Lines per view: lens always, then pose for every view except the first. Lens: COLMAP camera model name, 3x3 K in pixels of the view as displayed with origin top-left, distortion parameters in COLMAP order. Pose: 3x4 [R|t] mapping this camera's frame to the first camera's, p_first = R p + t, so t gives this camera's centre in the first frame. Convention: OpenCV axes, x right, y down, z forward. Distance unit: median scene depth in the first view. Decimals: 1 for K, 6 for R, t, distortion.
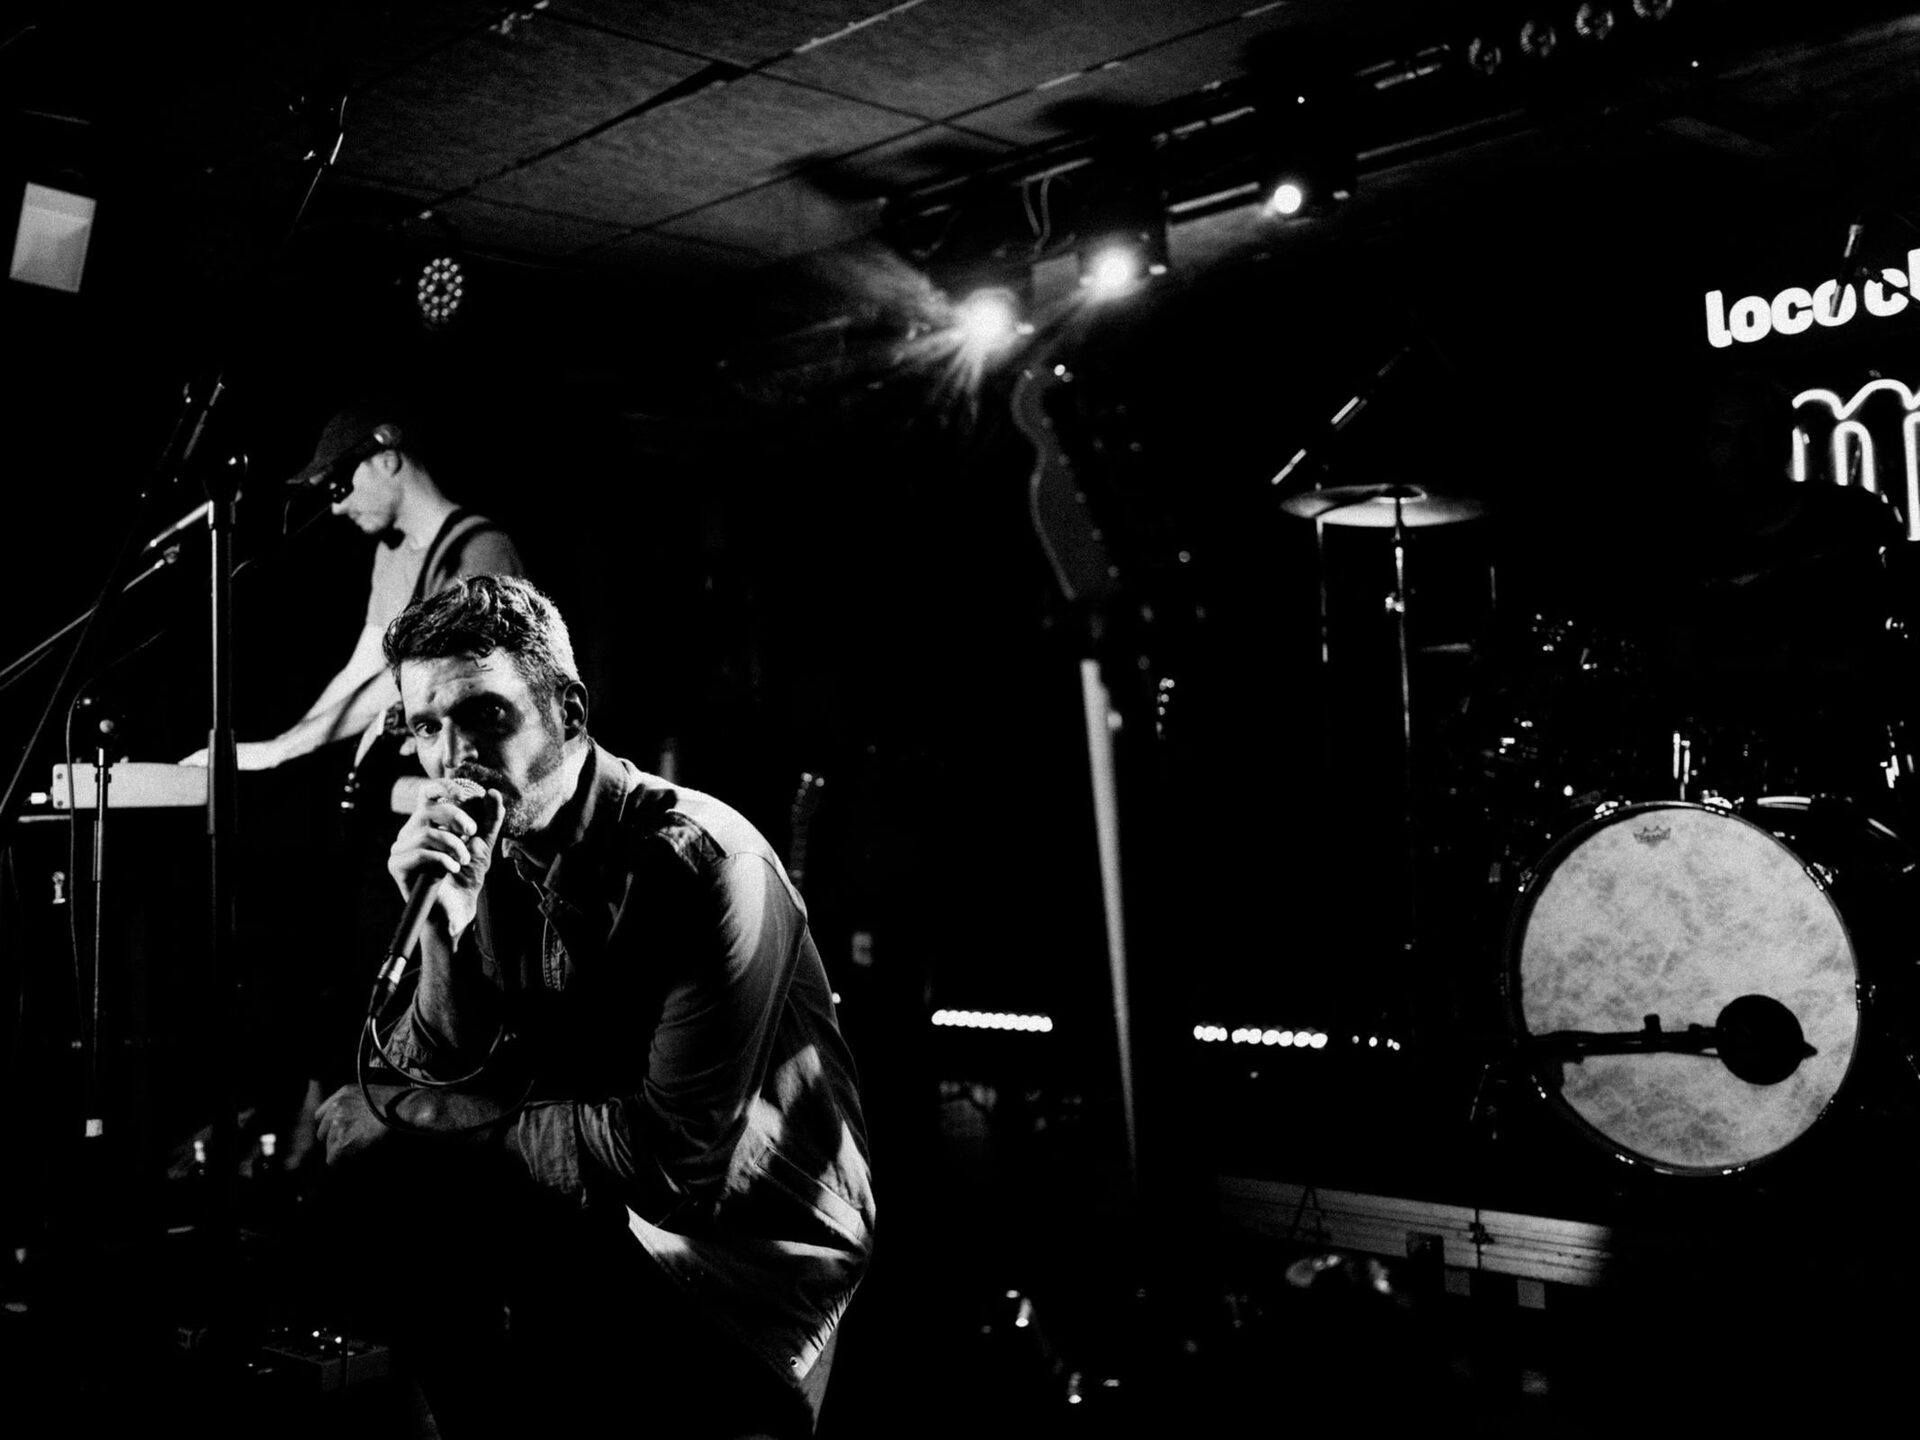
lens RADIAL K [[1993.3, 0, 960.0], [0, 1993.3, 720.0], [0, 0, 1]] dist [0.007389, 0.016275]
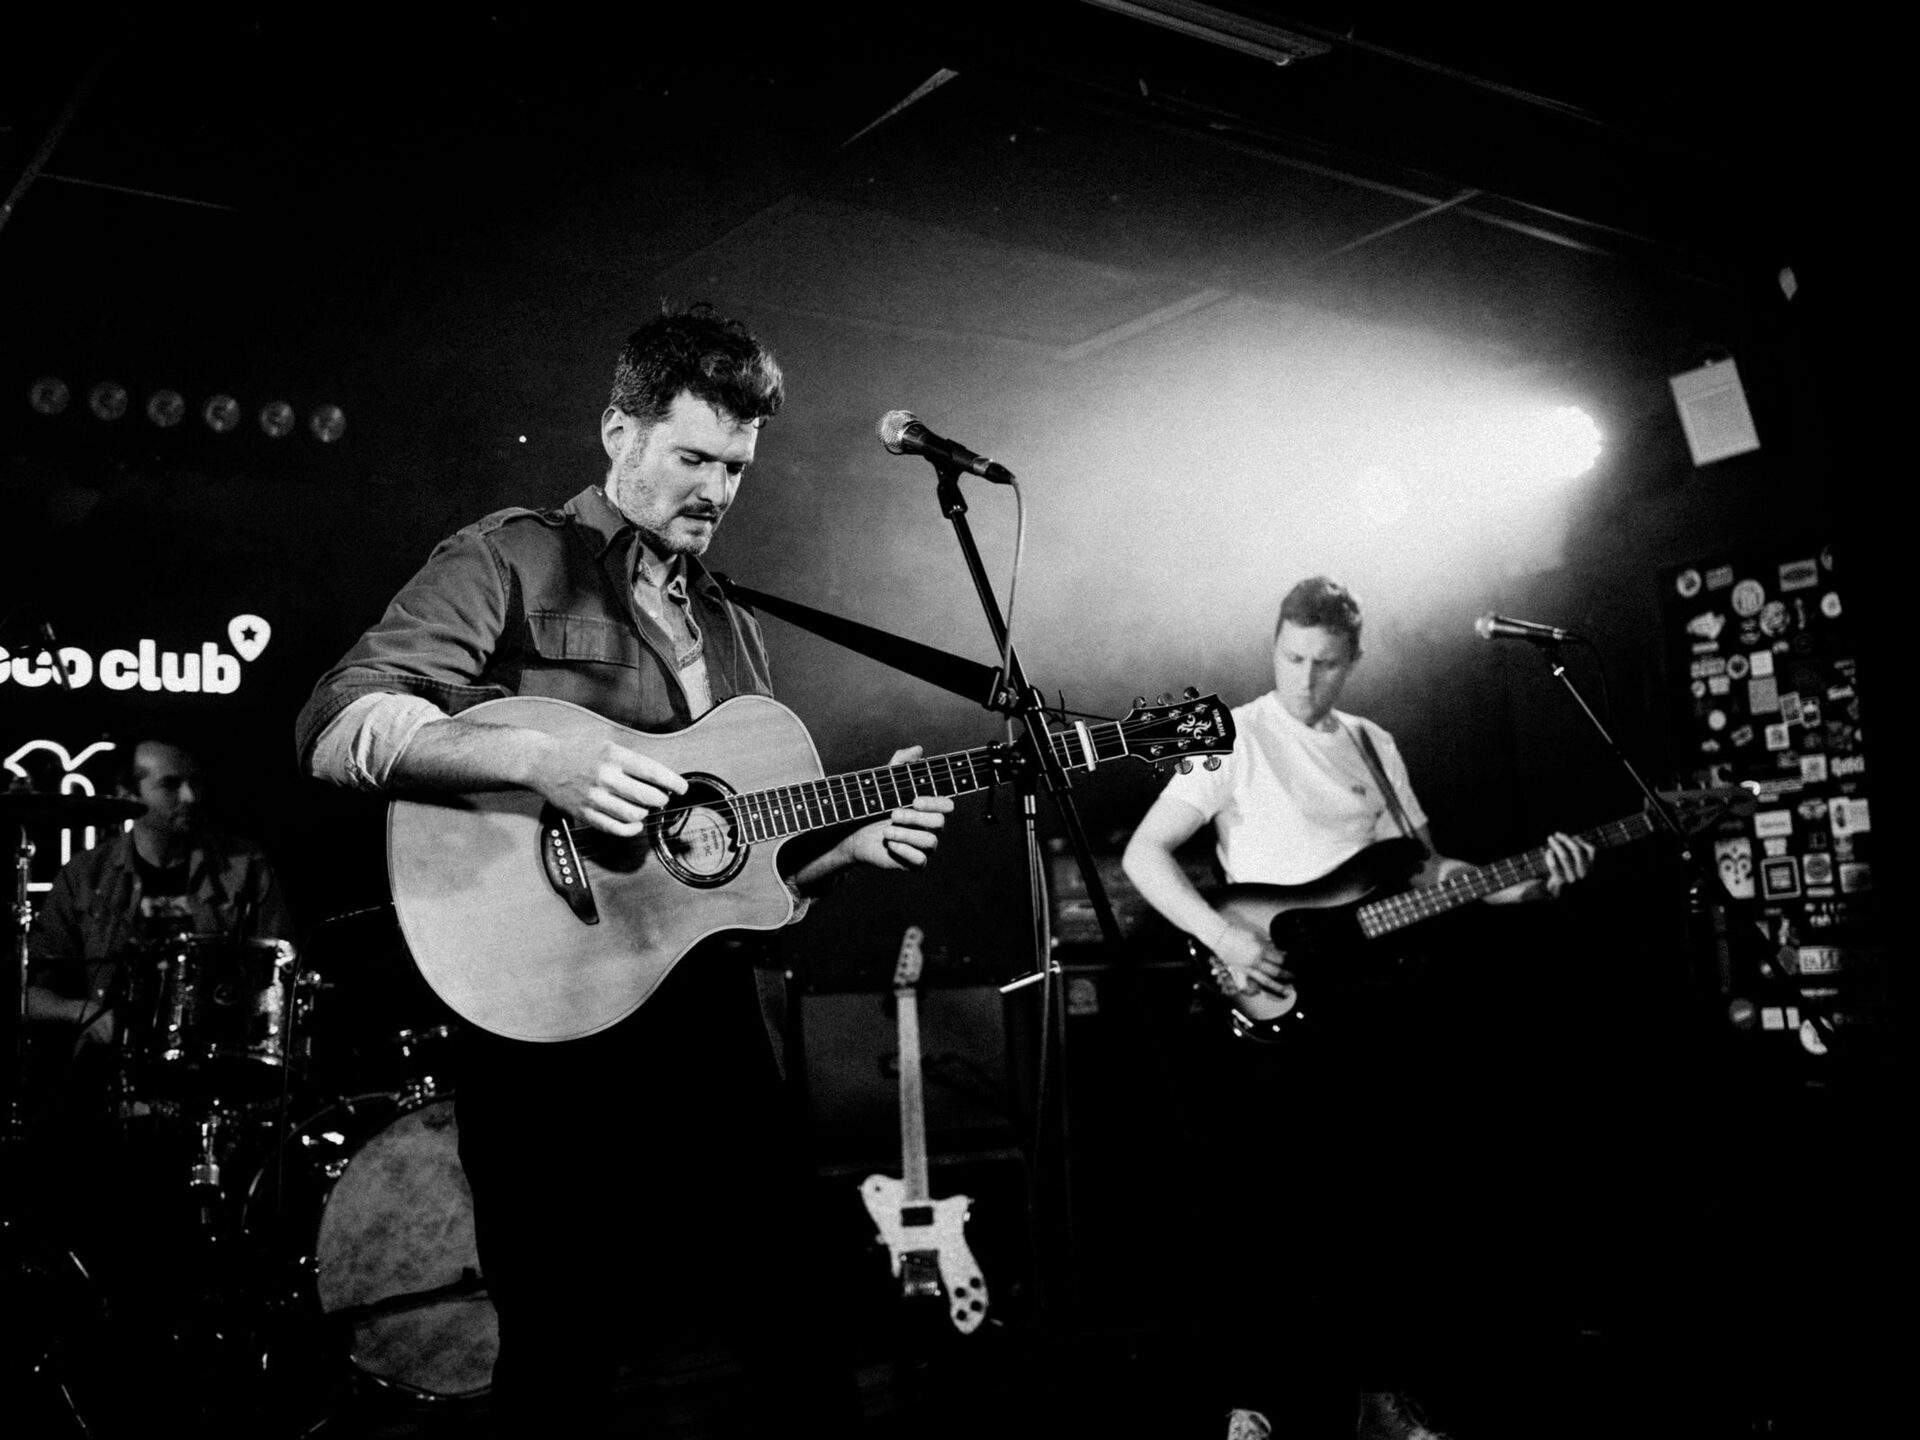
lens RADIAL K [[1993.3, 0, 960.0], [0, 1993.3, 720.0], [0, 0, 1]] dist [0.007389, 0.016275]
pose [[0.178919, 0.154264, 0.971695, -0.831526], [0.017847, 0.986960, -0.159973, 0.015957], [-0.983702, 0.045964, 0.173833, 0.458349]]
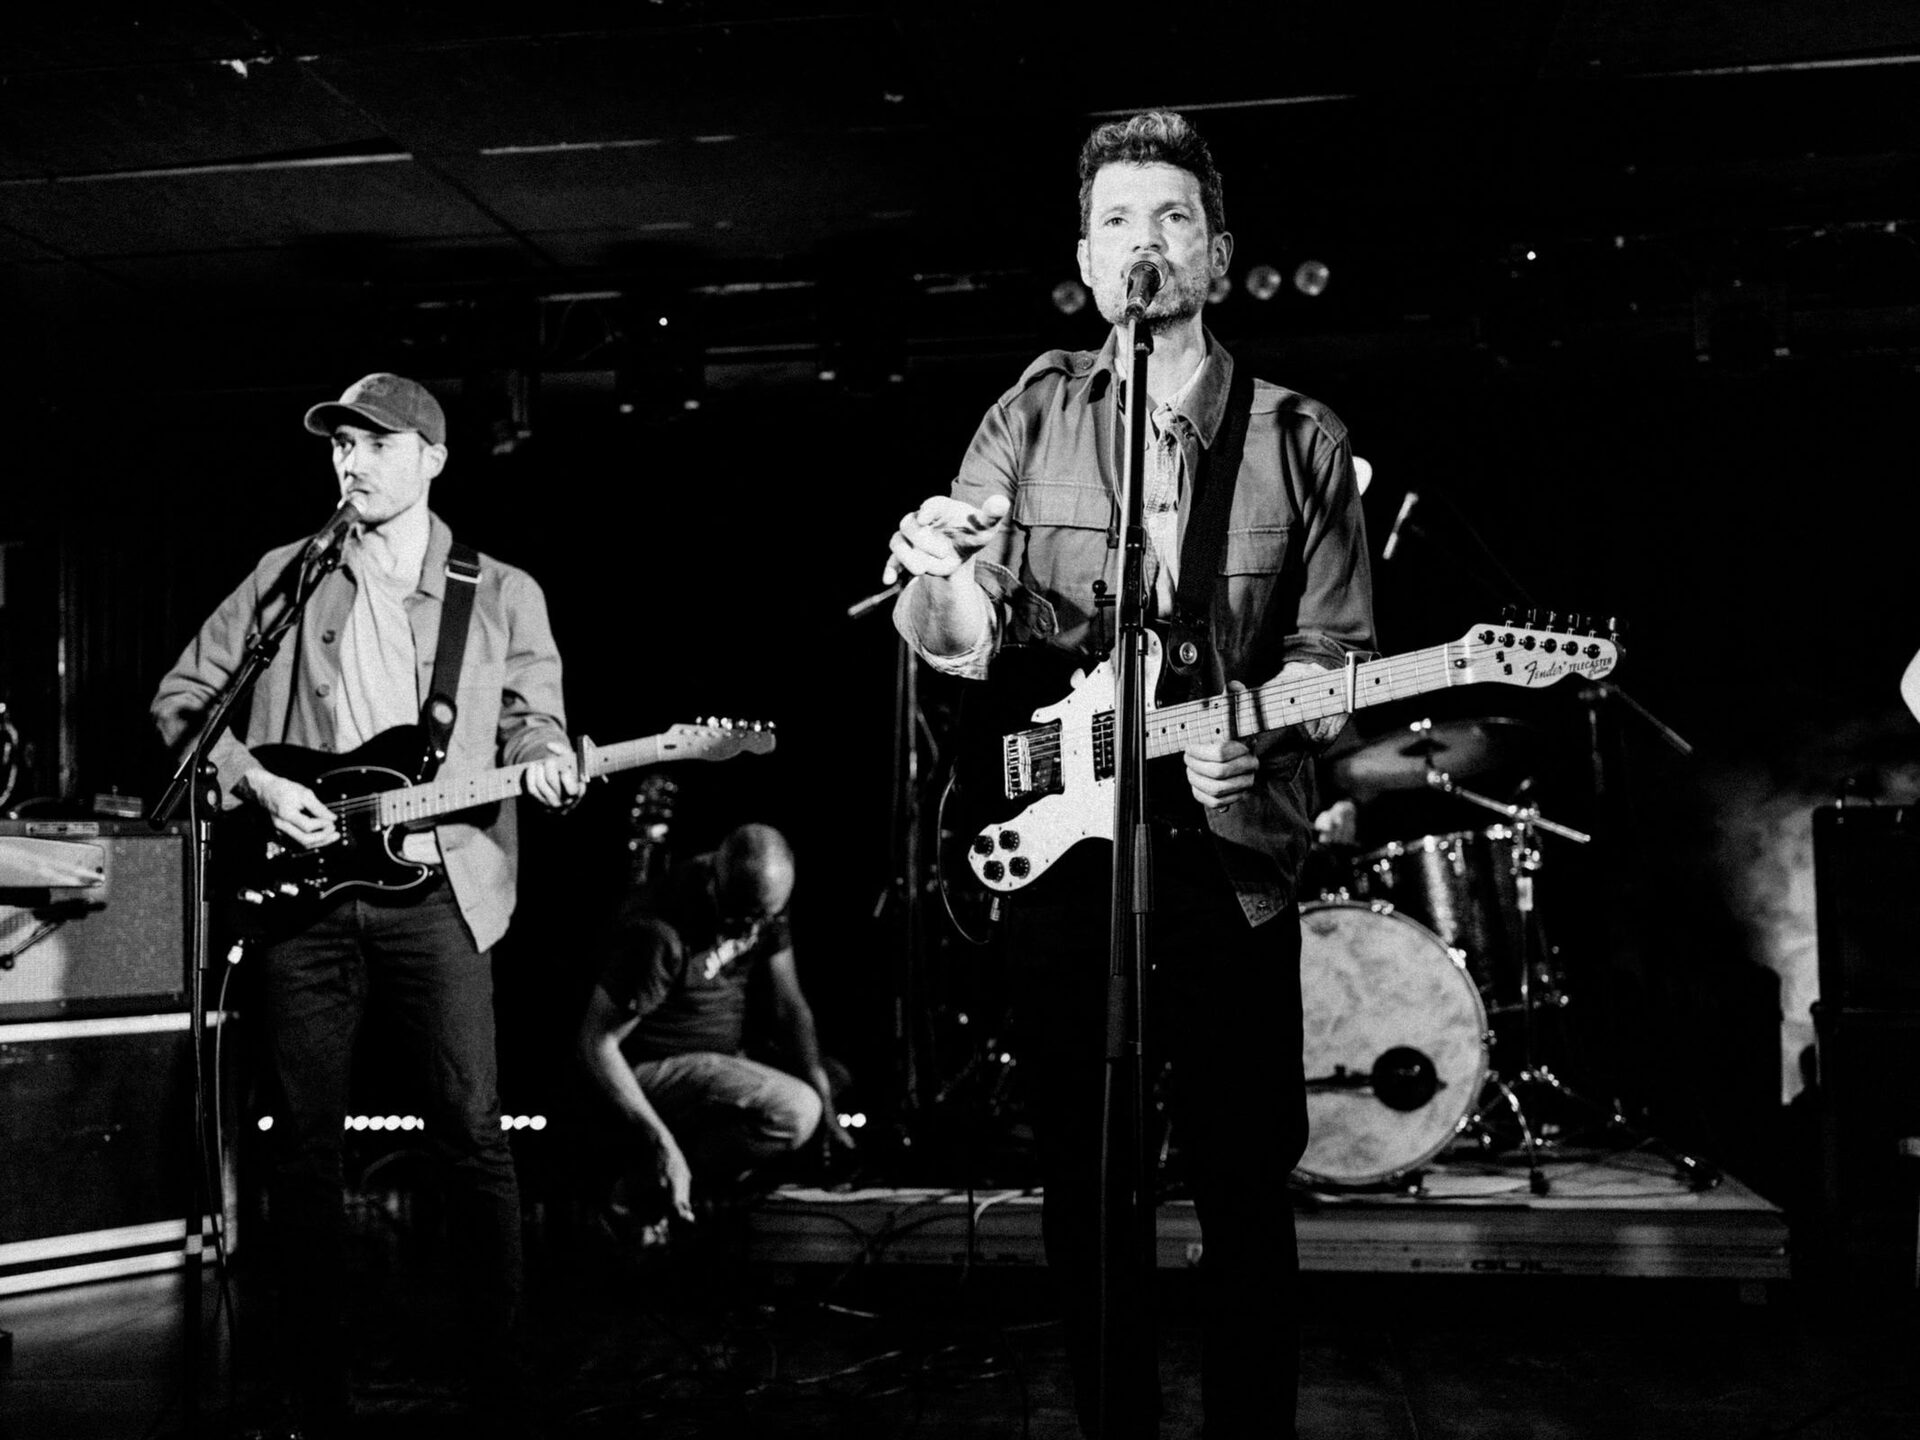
lens RADIAL K [[1951.7, 0, 960.0], [0, 1951.7, 720.0], [0, 0, 1]] dist [0.019251, 0.011165]
pose [[0.816334, 0.059916, 0.574463, -0.607831], [-0.034490, 0.997887, -0.055066, -0.000794], [-0.576549, 0.025139, 0.816676, 0.073833]]
